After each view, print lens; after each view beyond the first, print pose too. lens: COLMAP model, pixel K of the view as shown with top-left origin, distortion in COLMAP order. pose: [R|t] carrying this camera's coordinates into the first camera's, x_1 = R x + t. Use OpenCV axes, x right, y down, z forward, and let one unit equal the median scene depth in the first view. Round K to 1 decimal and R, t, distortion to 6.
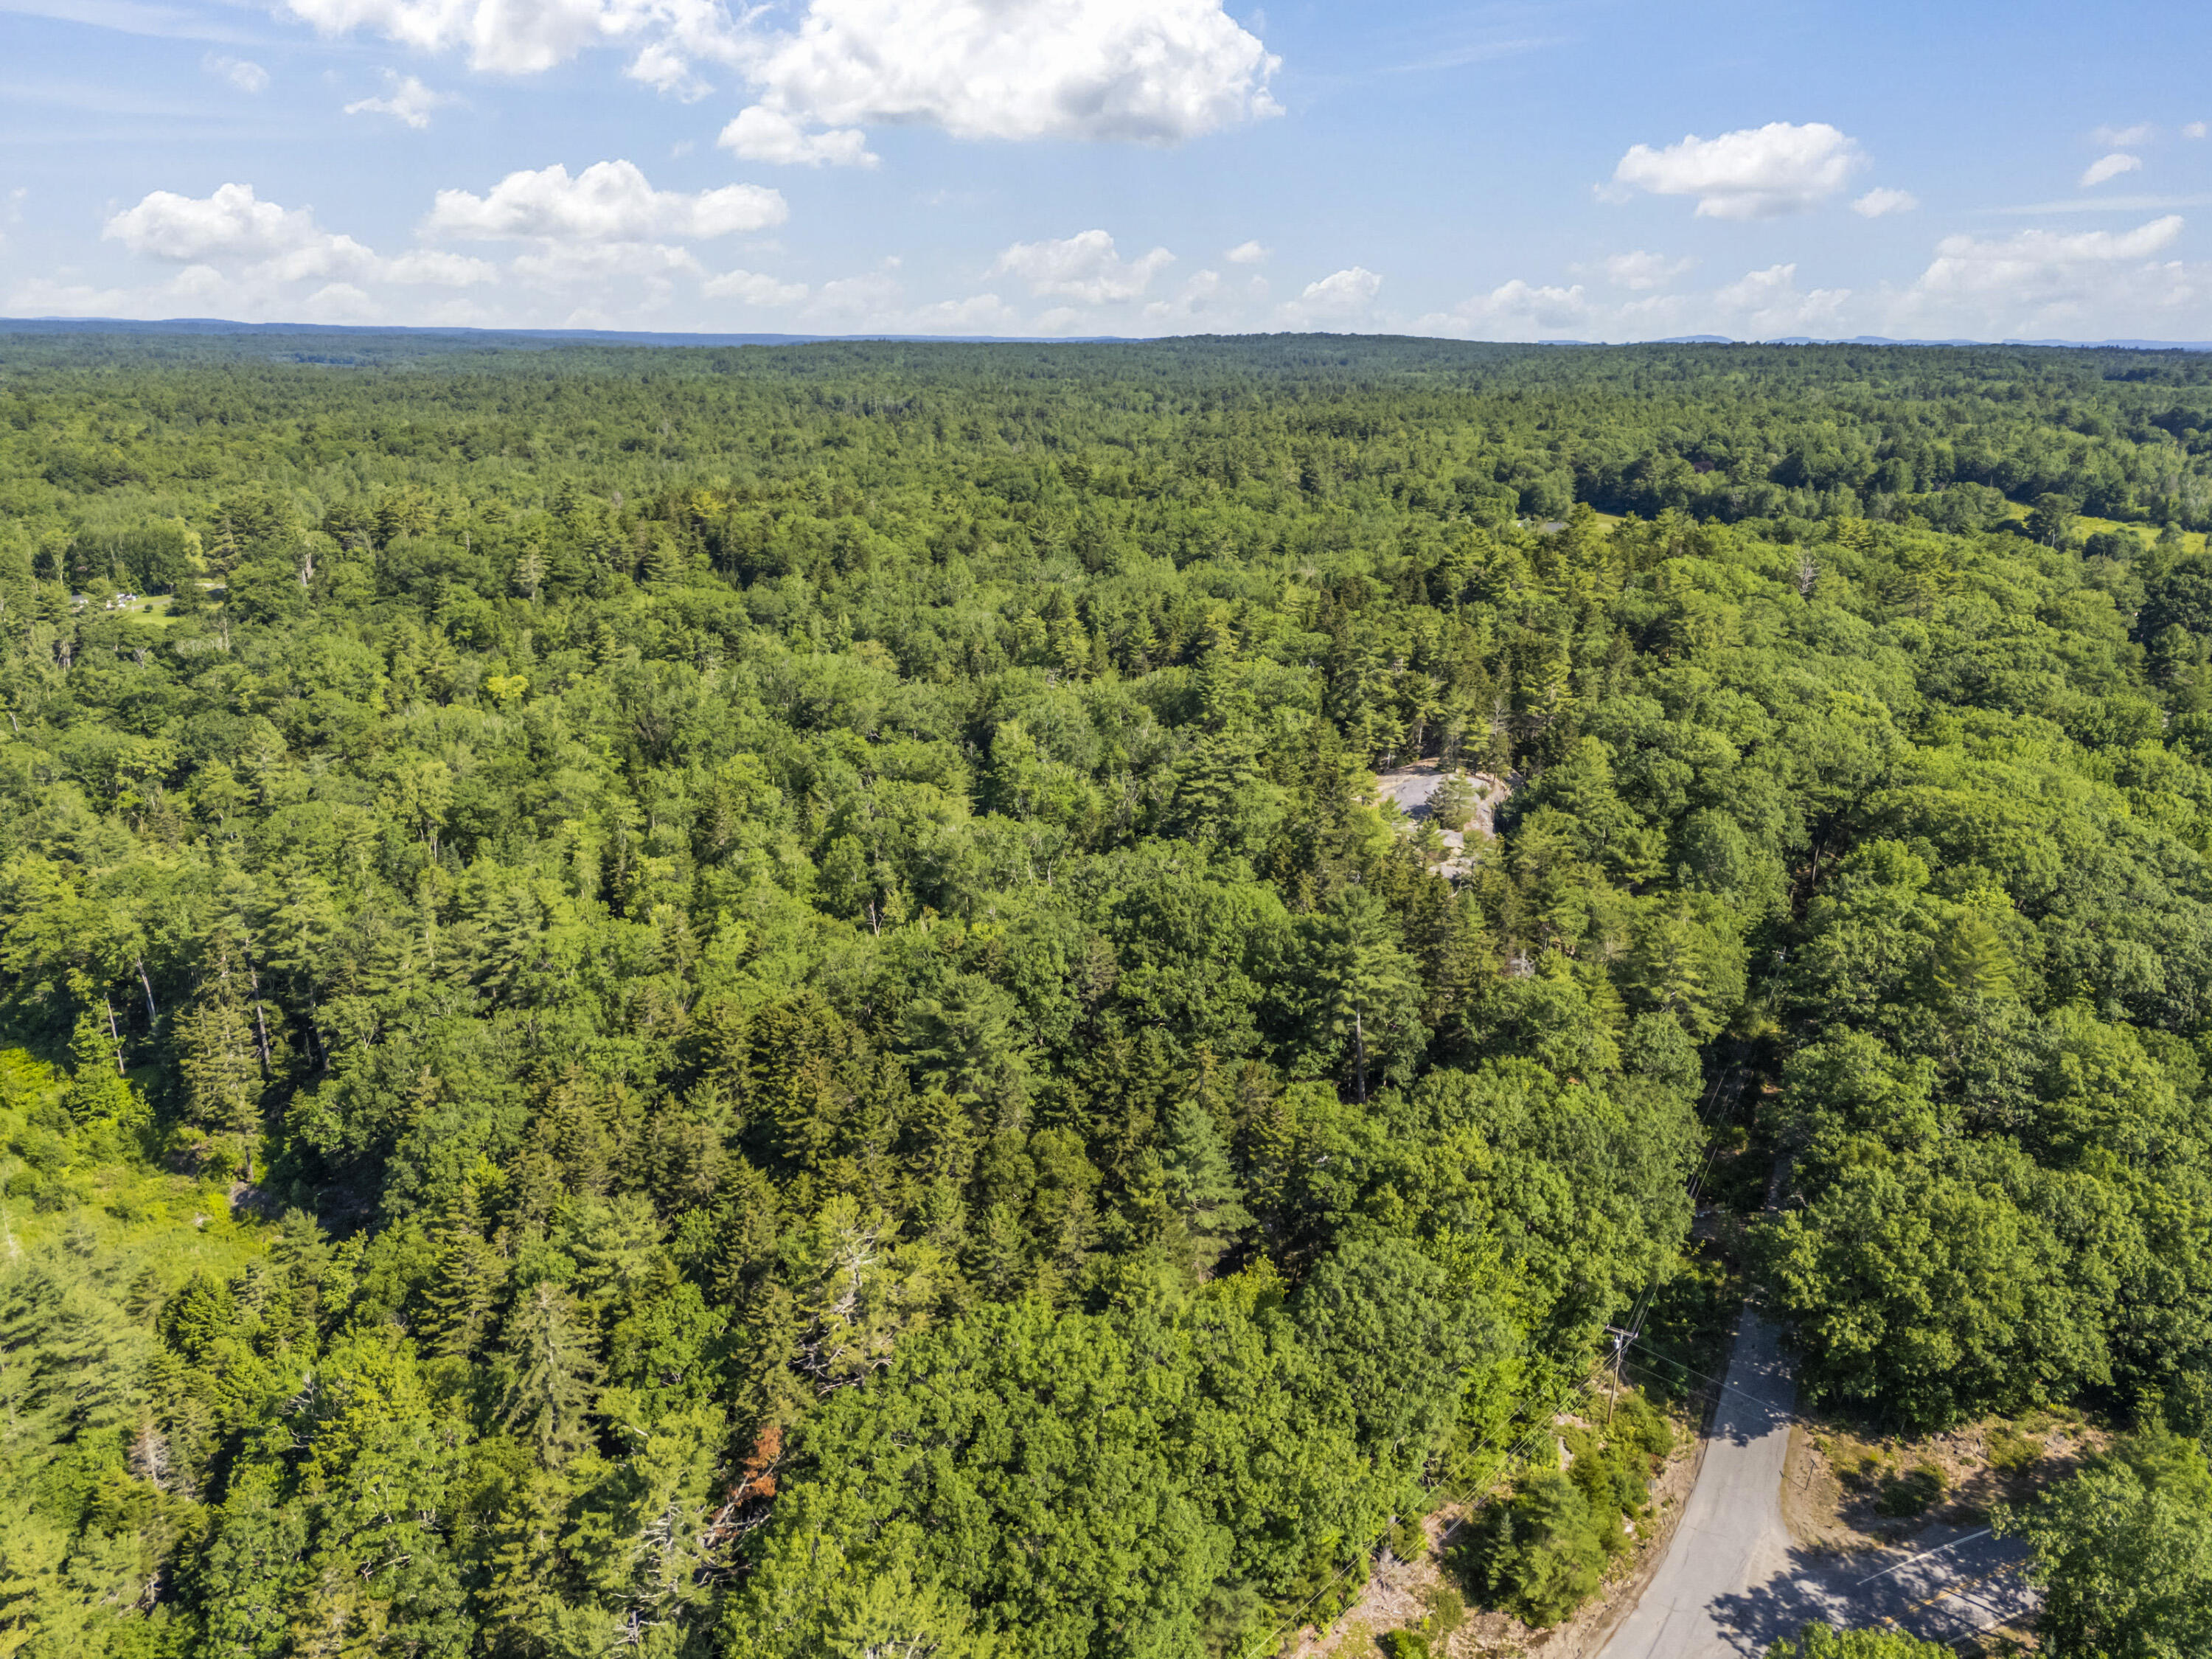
lens RADIAL K [[1631.1, 0, 1101.4], [0, 1631.1, 824.0], [0, 0, 1]] dist [0.073637, -0.063641]
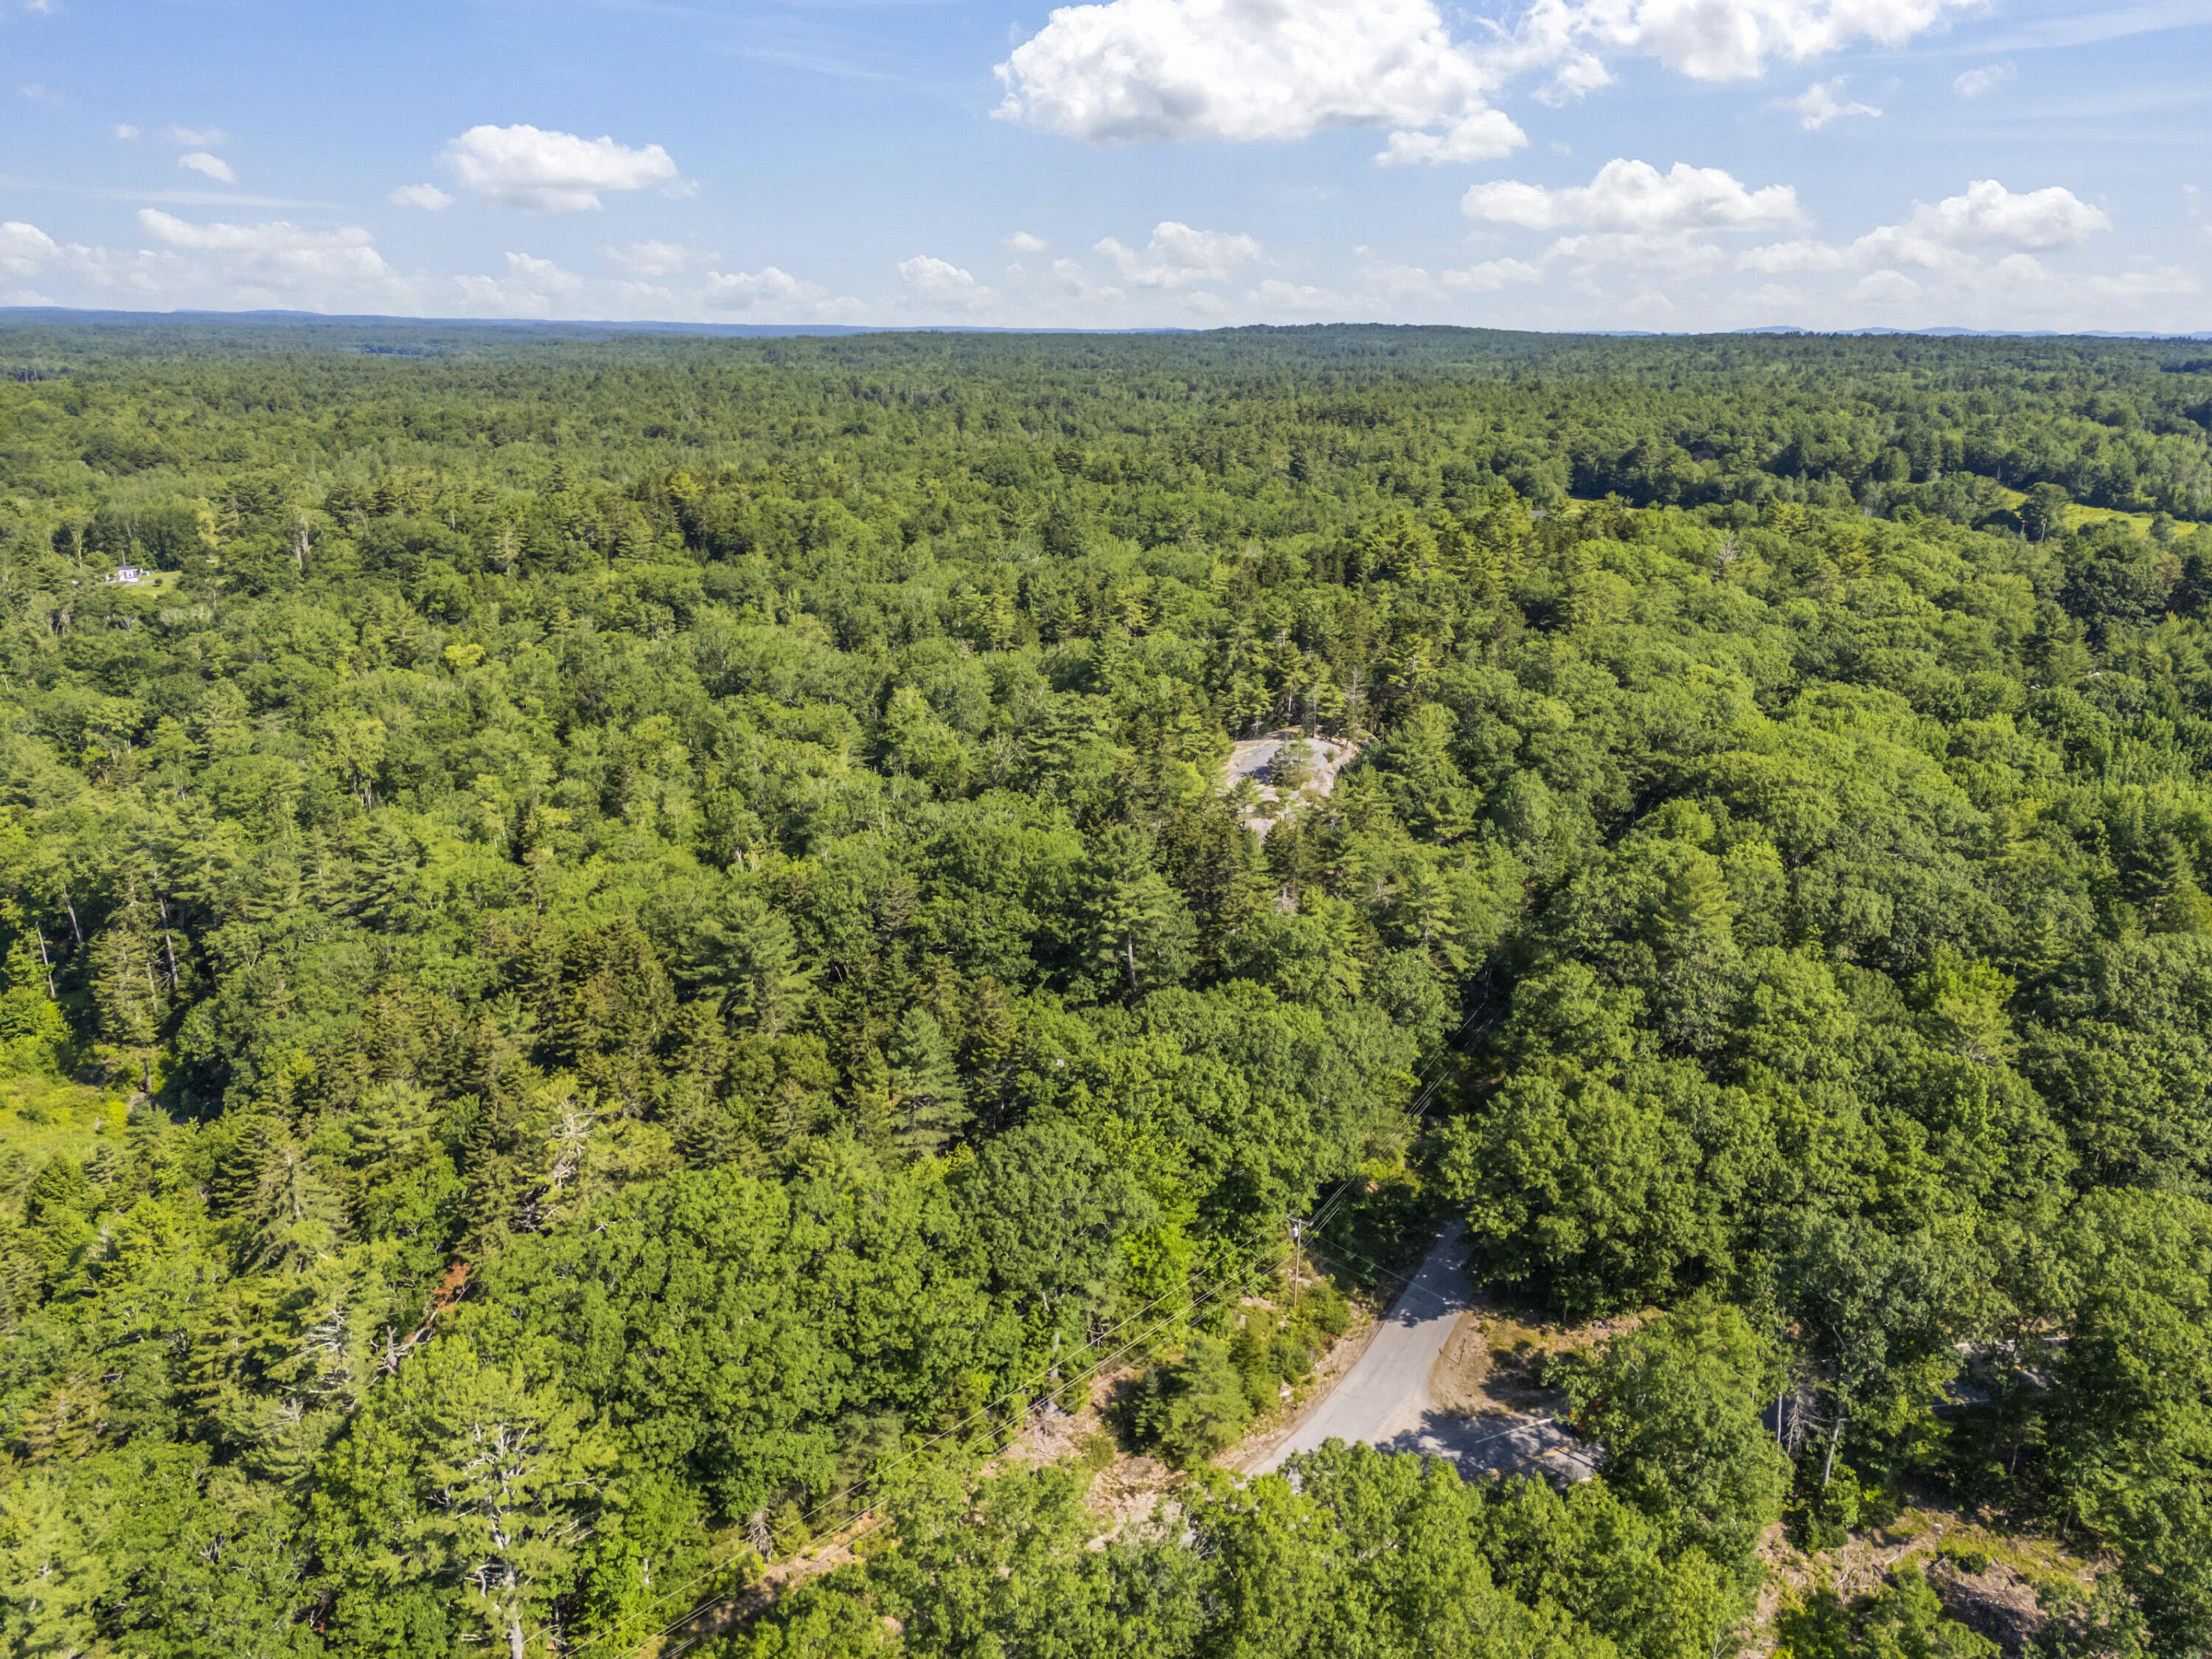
lens RADIAL K [[1631.1, 0, 1101.4], [0, 1631.1, 824.0], [0, 0, 1]] dist [0.073637, -0.063641]
pose [[0.999252, 0.011676, -0.036856, 0.114289], [-0.011502, 0.999922, 0.004936, 0.019699], [0.036910, -0.004508, 0.999308, -0.052630]]
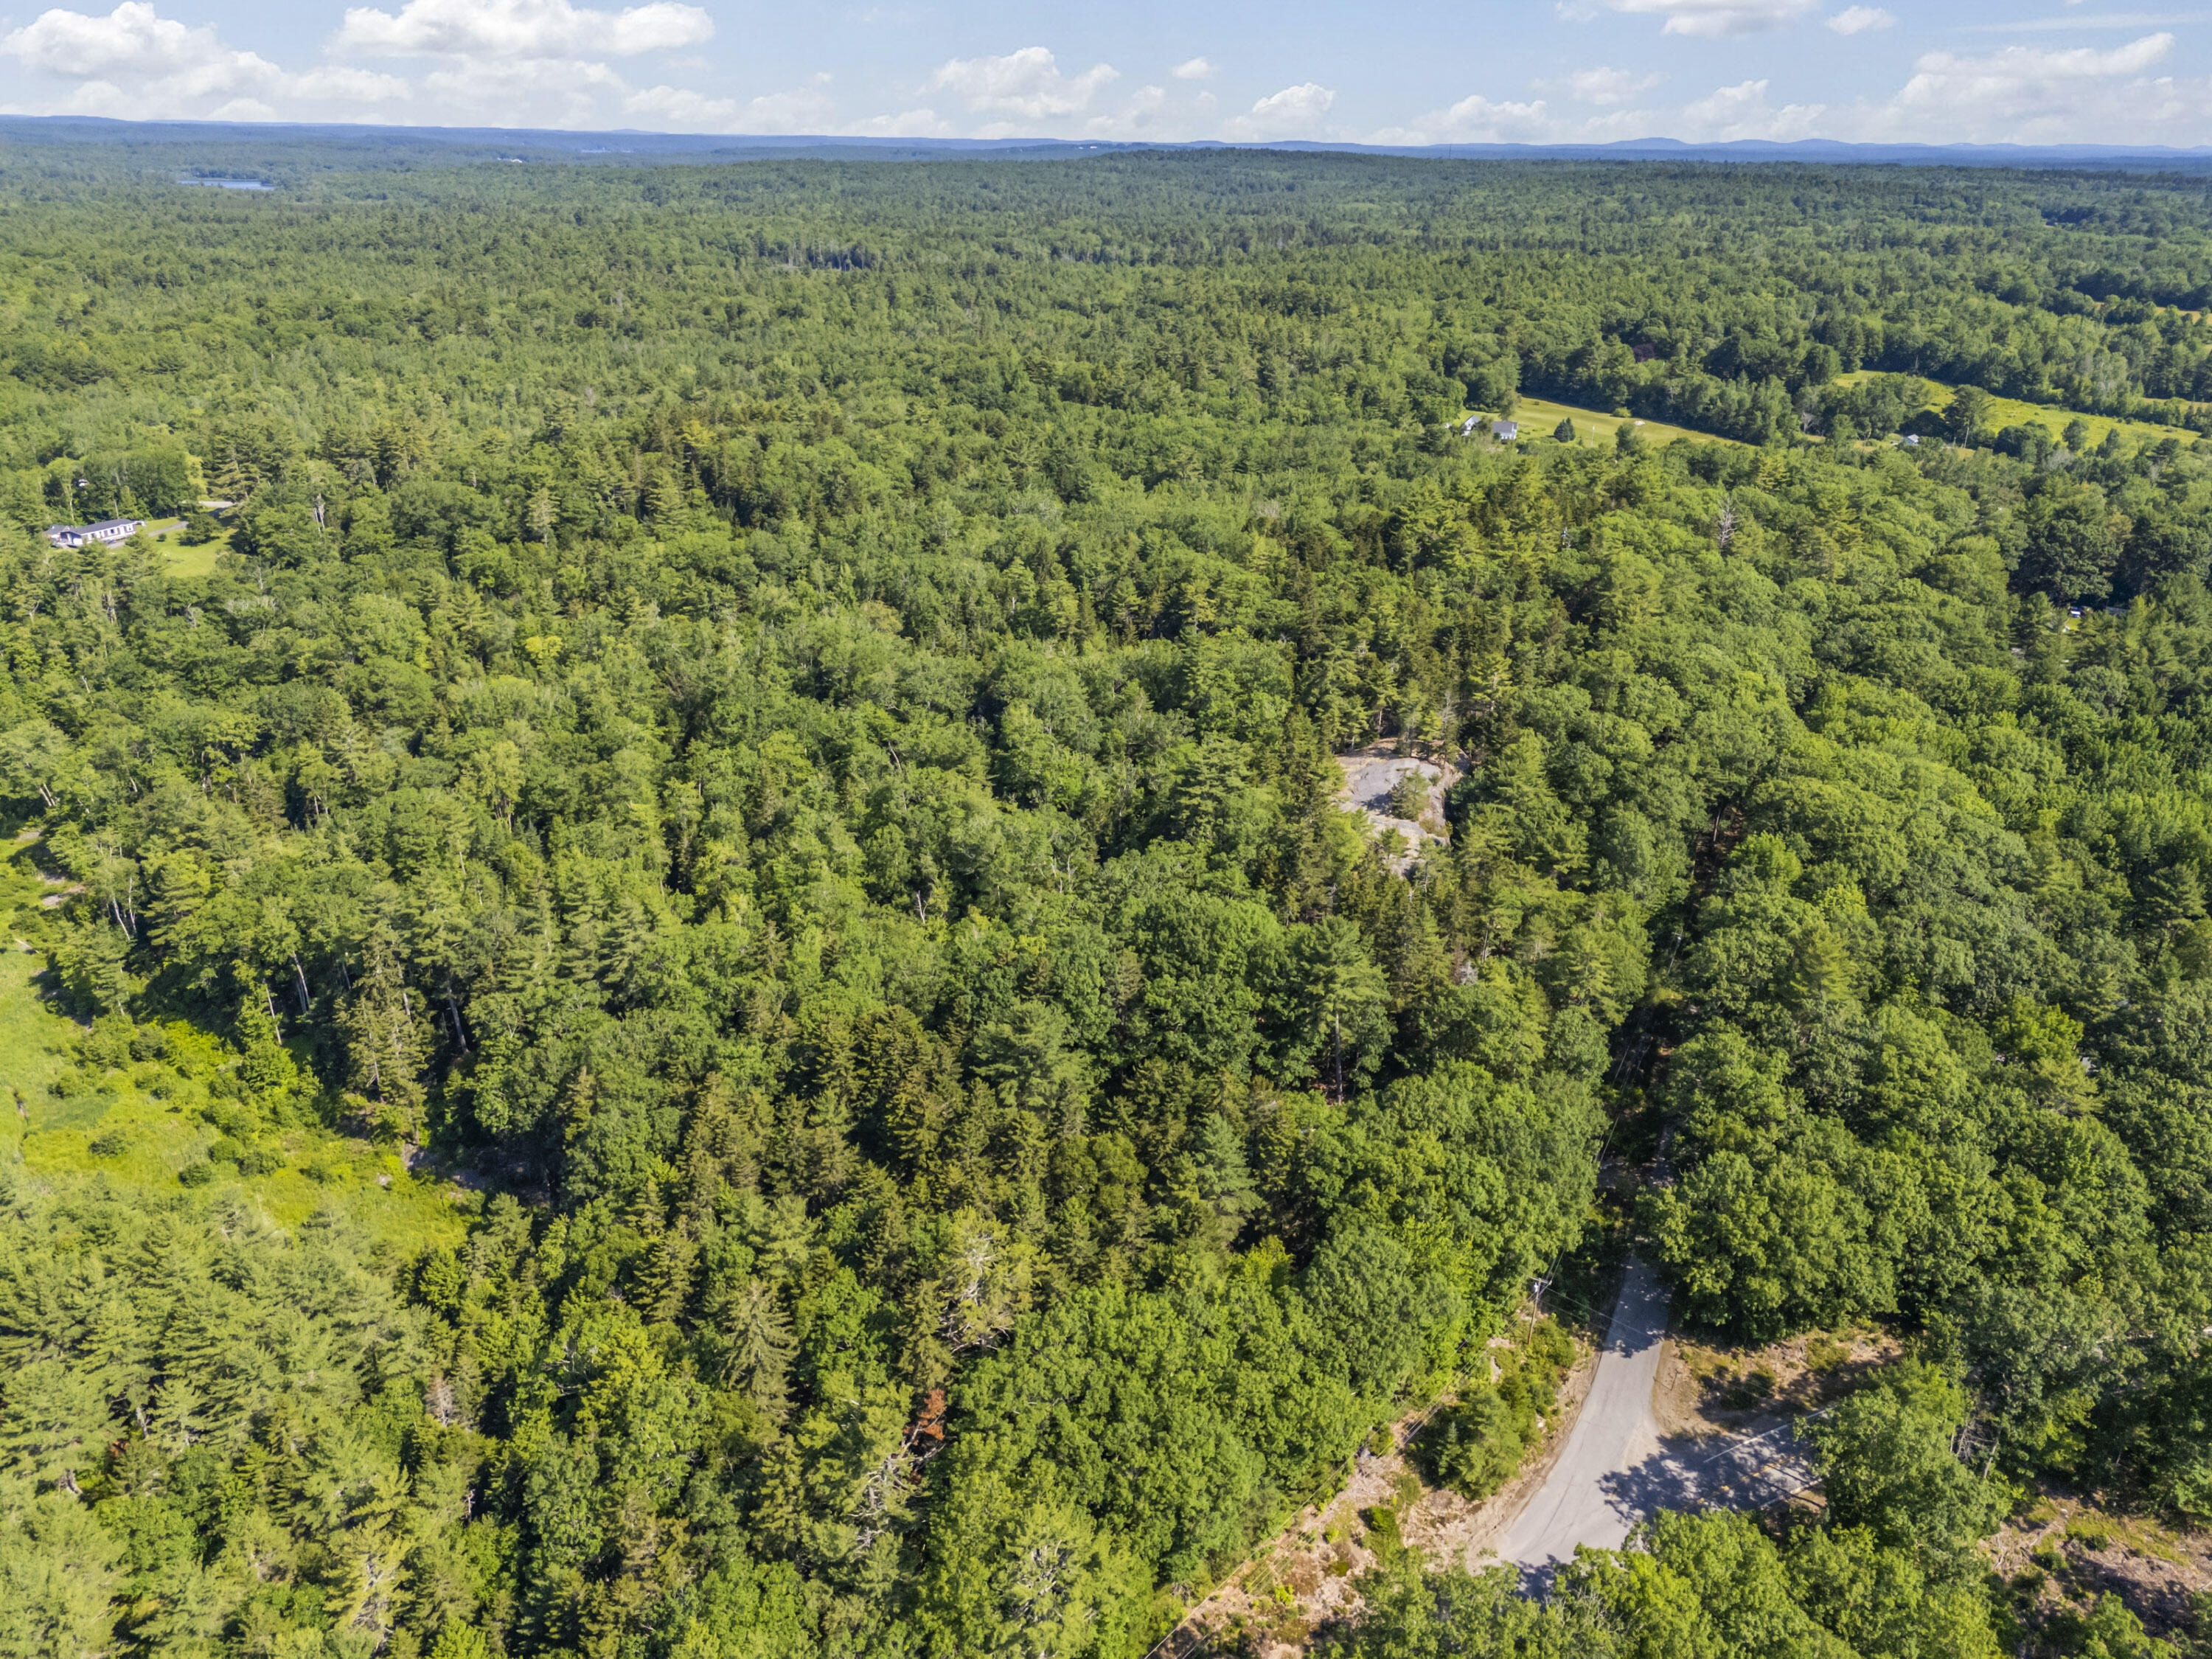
lens RADIAL K [[1631.1, 0, 1101.4], [0, 1631.1, 824.0], [0, 0, 1]] dist [0.073637, -0.063641]
pose [[0.999323, -0.011936, 0.034796, -0.041200], [0.008132, 0.994174, 0.107480, -0.105266], [-0.035876, -0.107124, 0.993598, -0.138433]]
